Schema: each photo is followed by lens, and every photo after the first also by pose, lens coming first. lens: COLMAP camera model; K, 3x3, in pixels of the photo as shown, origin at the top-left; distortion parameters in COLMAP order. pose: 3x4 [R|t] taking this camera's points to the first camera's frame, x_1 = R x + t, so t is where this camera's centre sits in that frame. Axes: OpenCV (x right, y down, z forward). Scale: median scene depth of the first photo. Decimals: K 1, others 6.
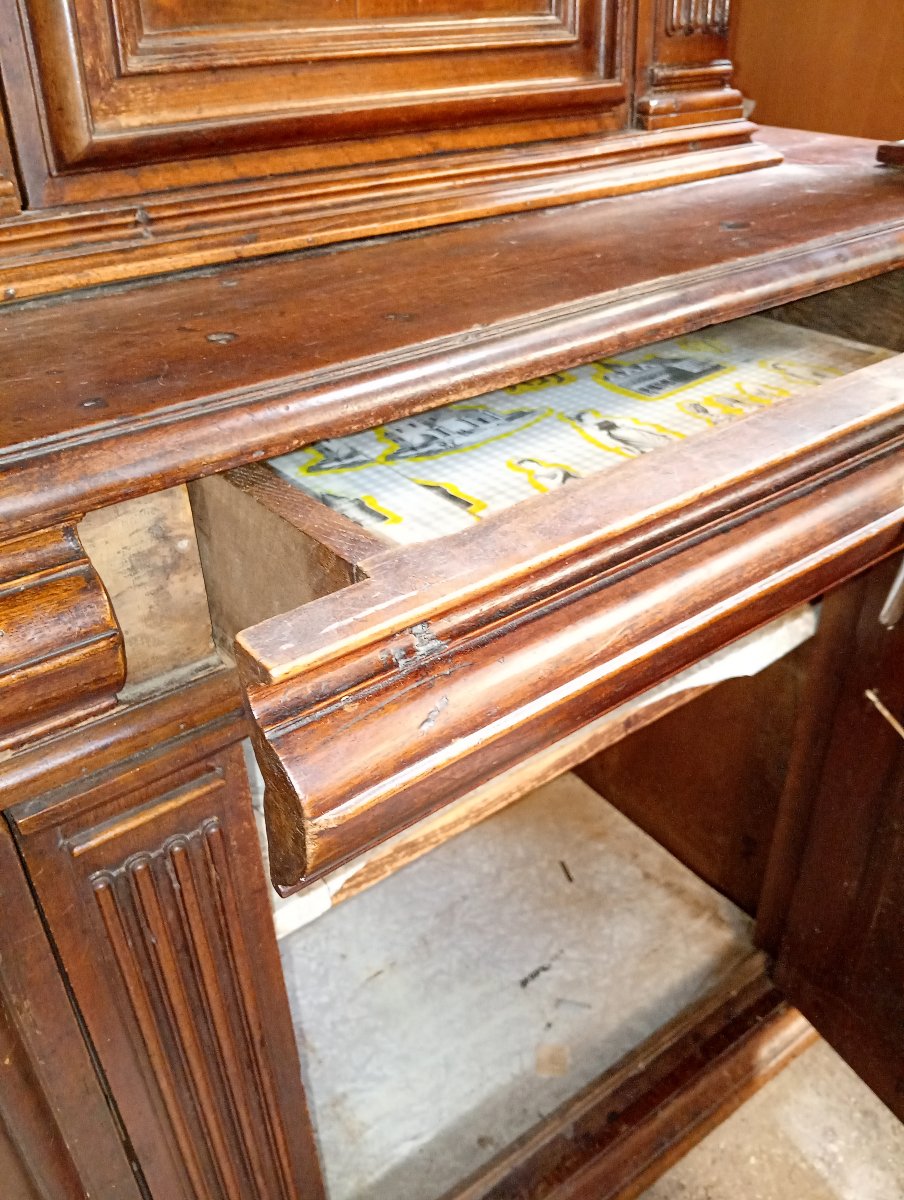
lens RADIAL K [[975.1, 0, 452.0], [0, 975.1, 600.0], [0, 0, 1]] dist [0.001345, -0.080789]
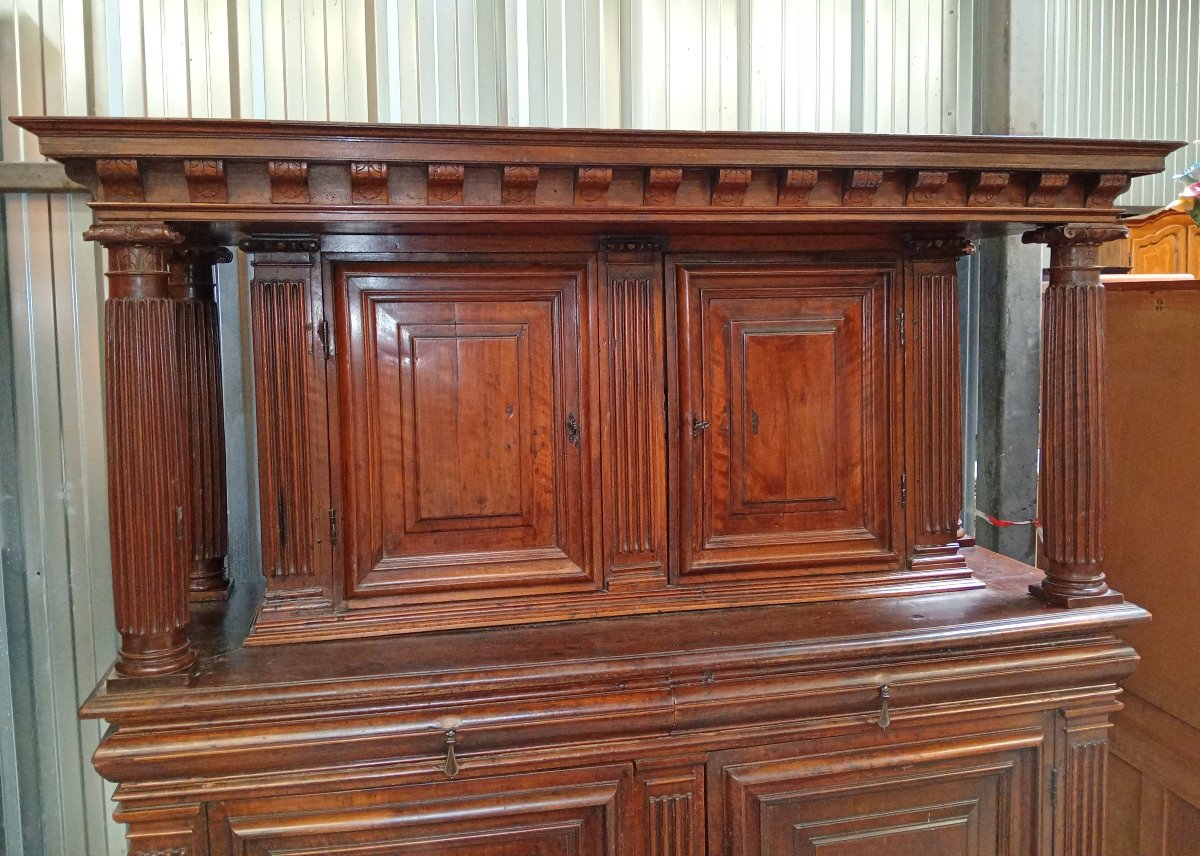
lens RADIAL K [[944.9, 0, 587.6], [0, 944.9, 424.1], [0, 0, 1]] dist [0.095239, -0.195014]
pose [[0.905033, 0.042200, -0.423243, 0.595730], [-0.227799, 0.888416, -0.398529, 0.417565], [0.359198, 0.457096, 0.813658, -1.802514]]
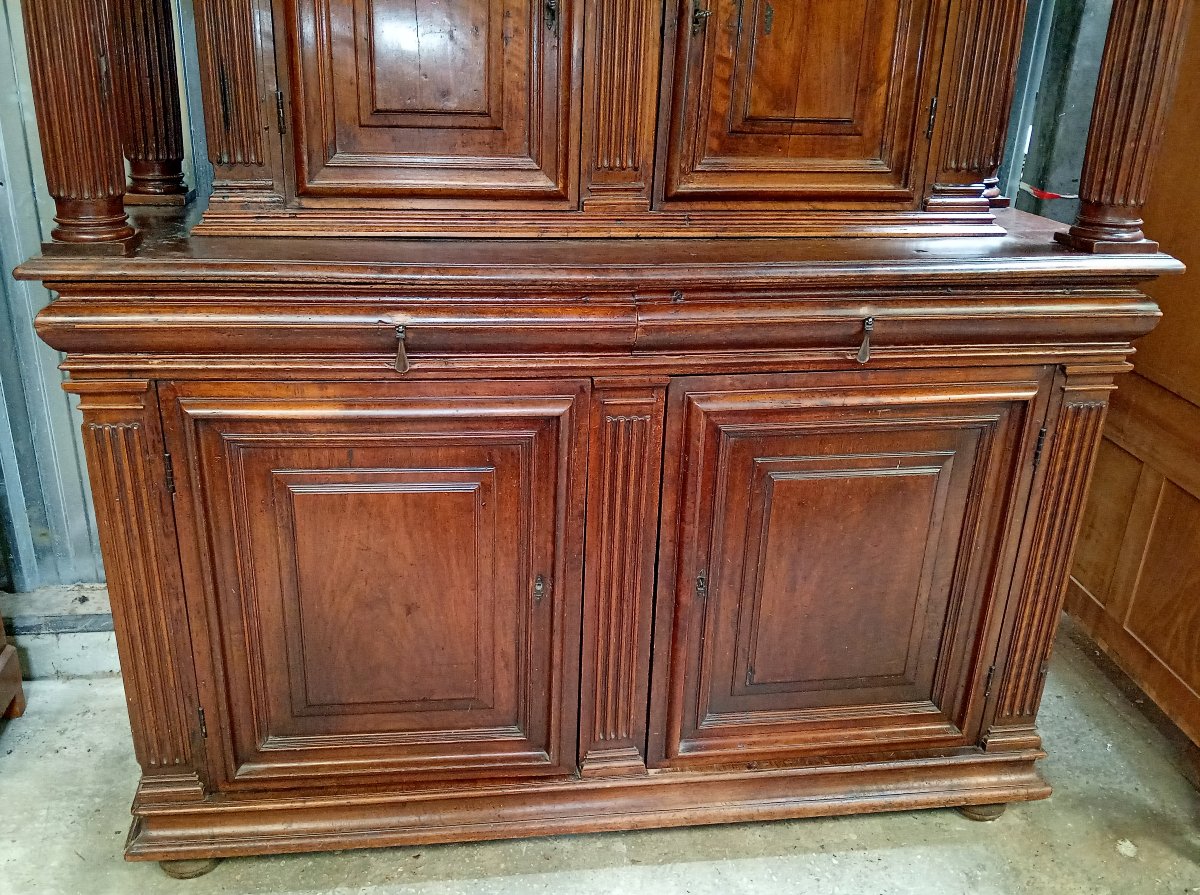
lens RADIAL K [[973.6, 0, 557.3], [0, 973.6, 465.4], [0, 0, 1]] dist [0.081808, -0.159193]
pose [[0.868156, 0.229706, -0.439933, 0.752910], [-0.299572, 0.949281, -0.095514, 0.659991], [0.395680, 0.214713, 0.892937, -1.509629]]
